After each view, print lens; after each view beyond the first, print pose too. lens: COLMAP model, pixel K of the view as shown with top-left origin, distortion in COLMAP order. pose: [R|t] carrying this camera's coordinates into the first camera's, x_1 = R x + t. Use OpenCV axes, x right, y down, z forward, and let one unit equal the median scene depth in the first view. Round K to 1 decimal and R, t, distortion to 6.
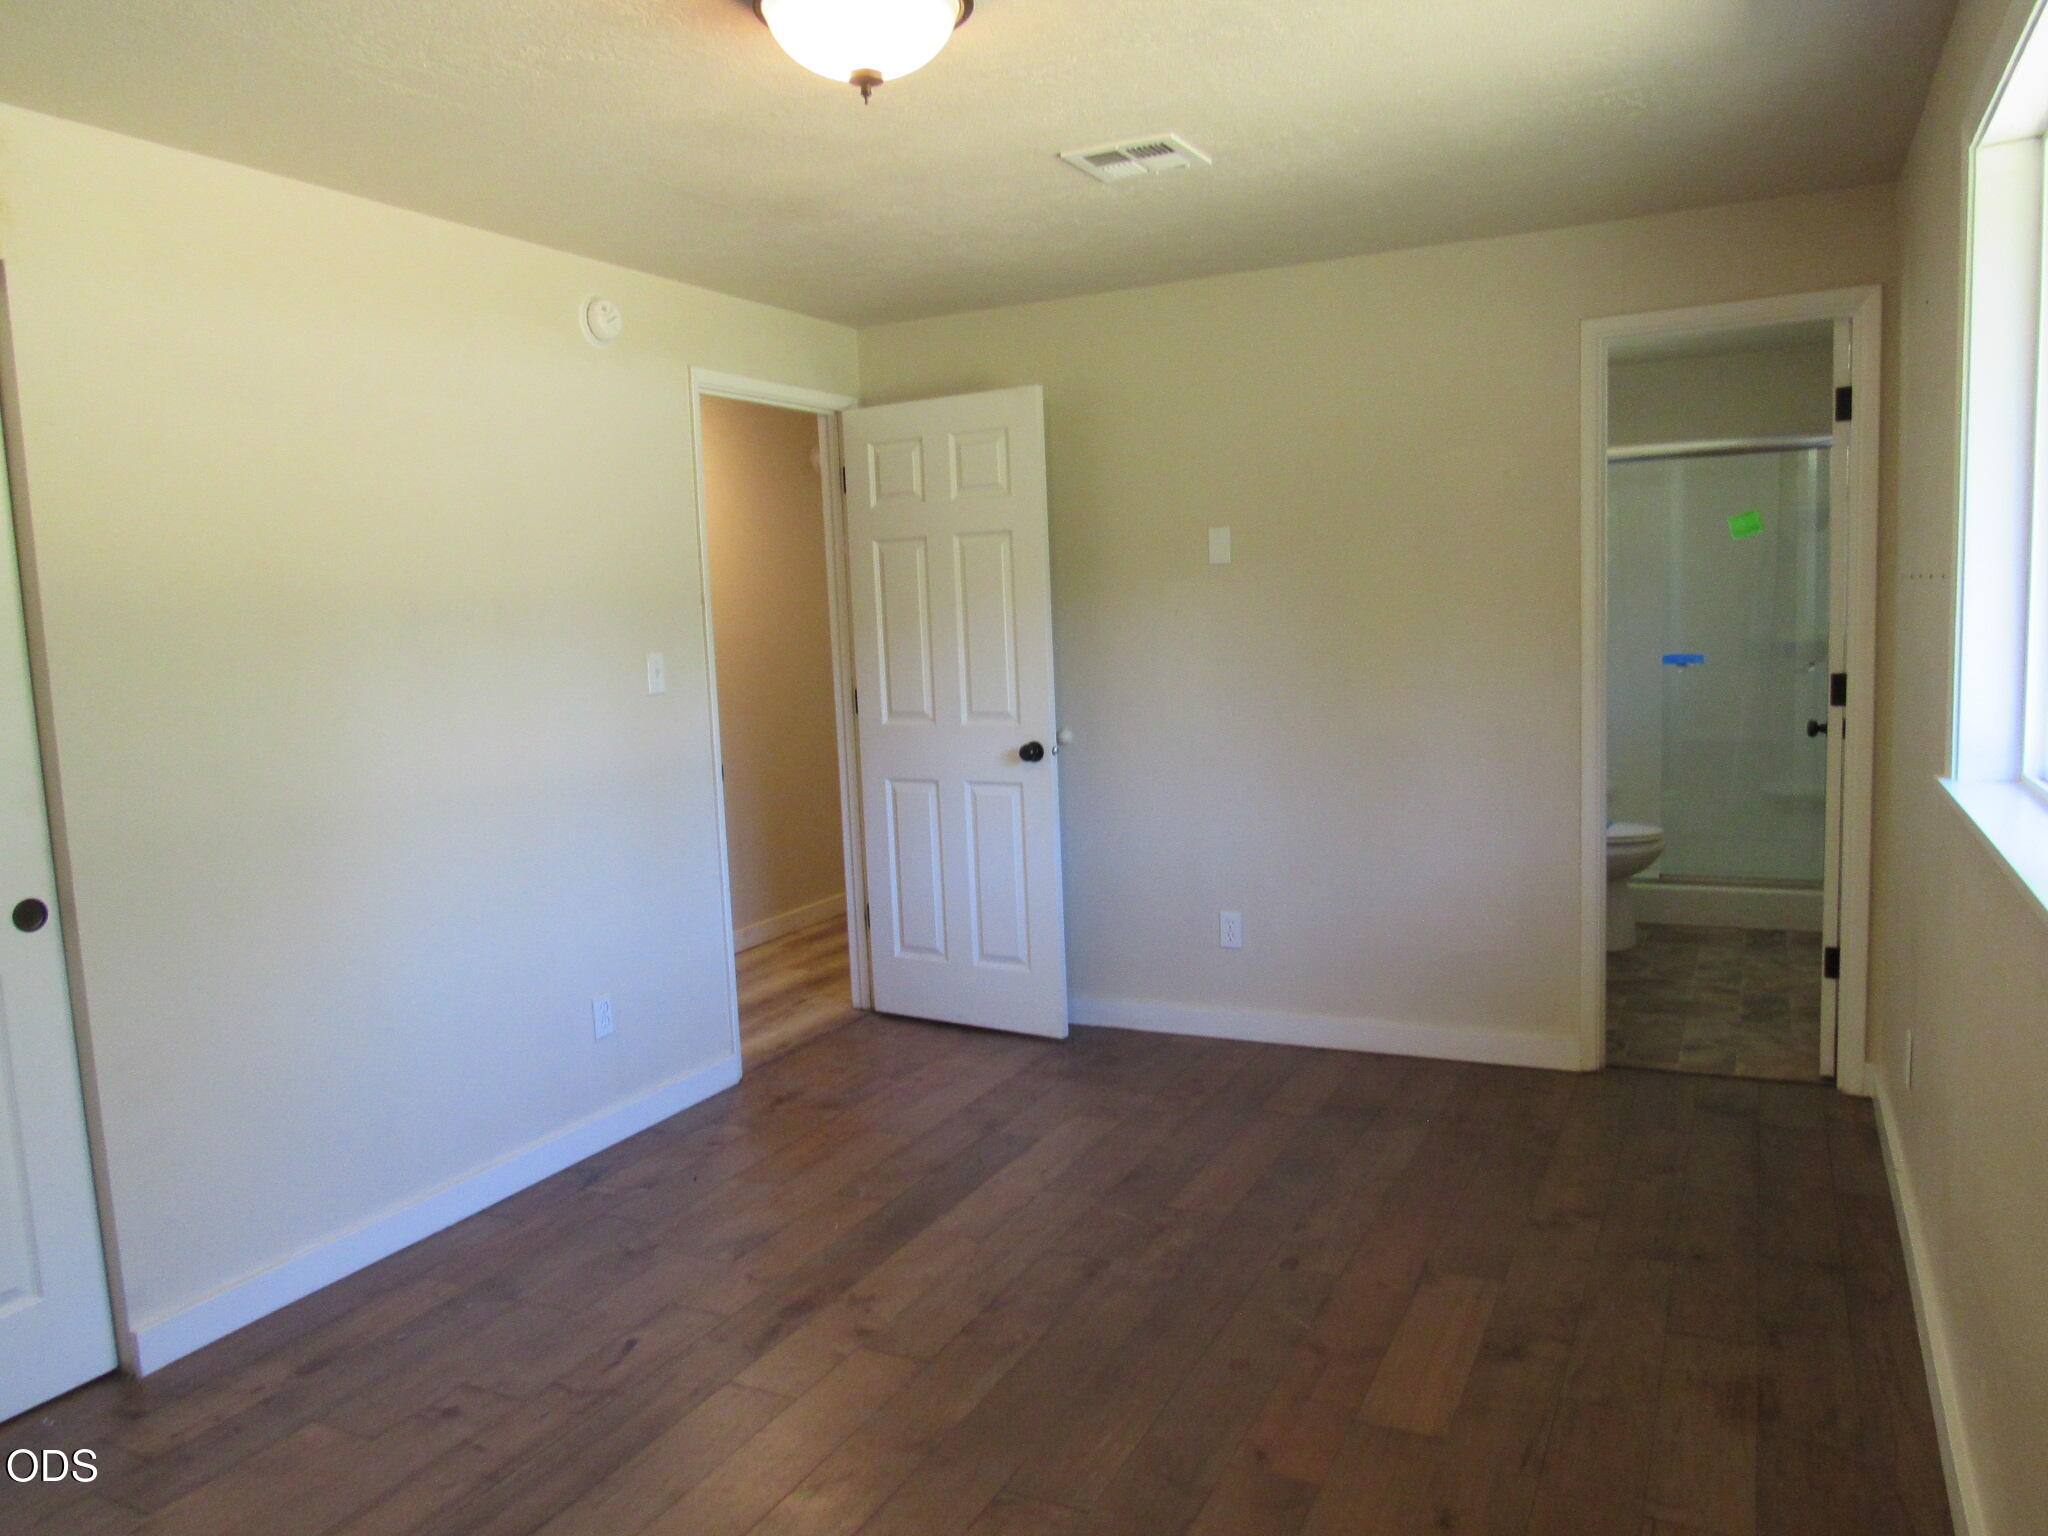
lens RADIAL K [[1473.7, 0, 1024.9], [0, 1473.7, 771.7], [0, 0, 1]] dist [-0.027586, 0.007029]
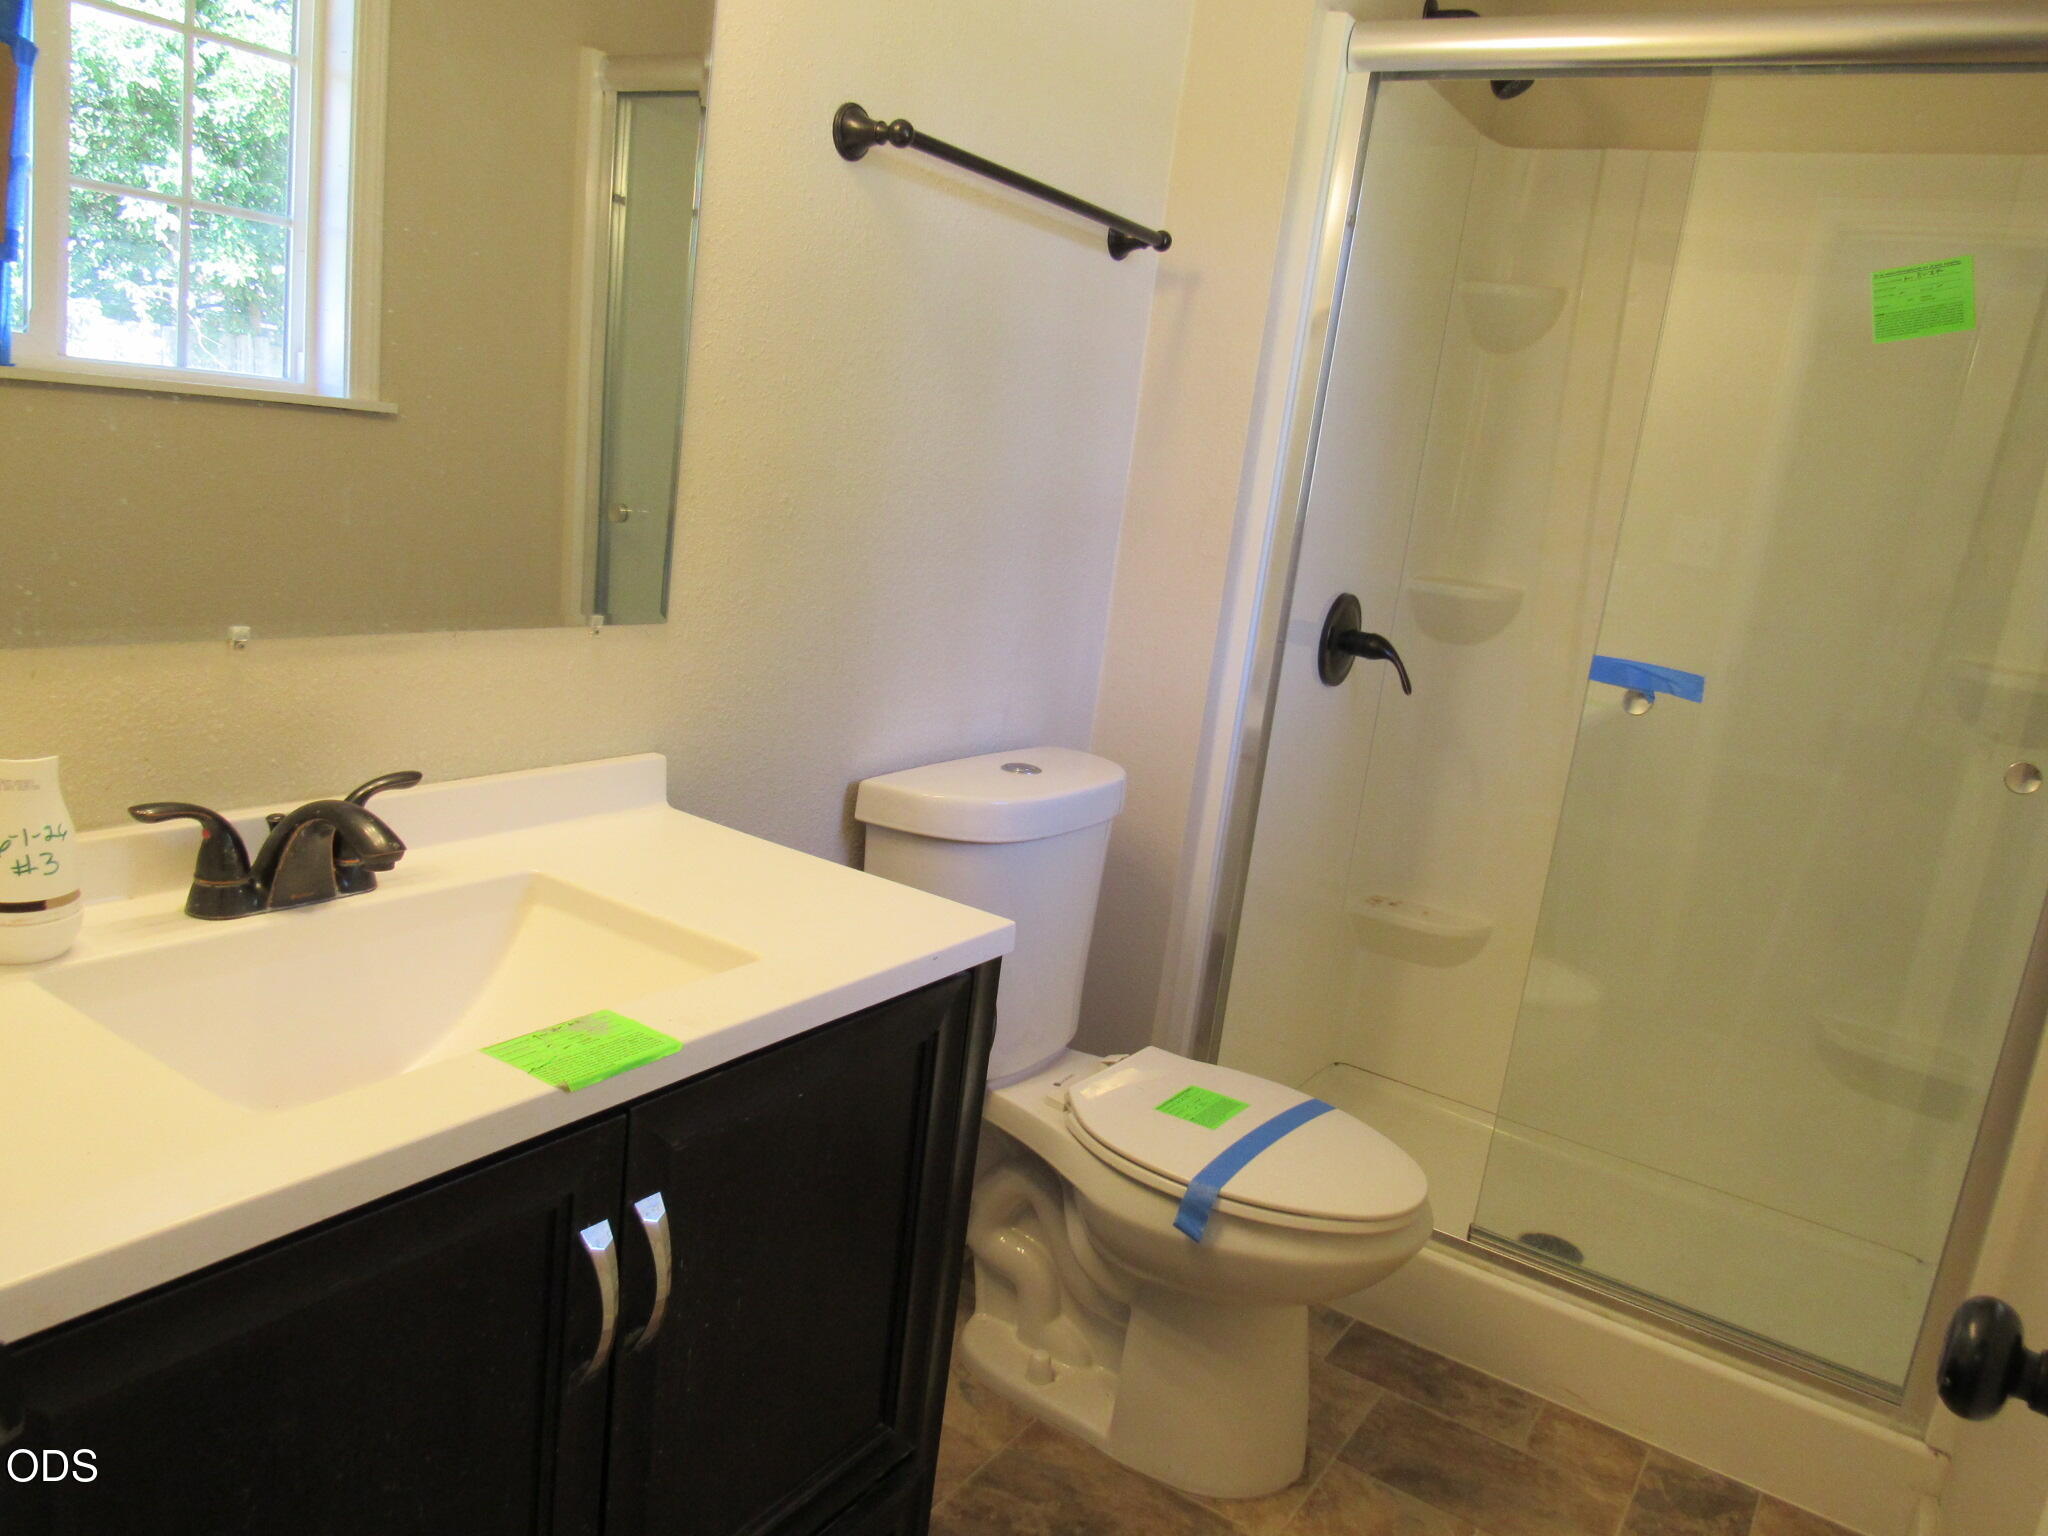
lens RADIAL K [[1473.7, 0, 1023.6], [0, 1473.7, 766.9], [0, 0, 1]] dist [-0.027586, 0.007029]
pose [[0.981819, 0.178814, -0.063702, 0.330298], [-0.171476, 0.979427, 0.106389, -0.067896], [0.081415, -0.093531, 0.992282, 0.639563]]
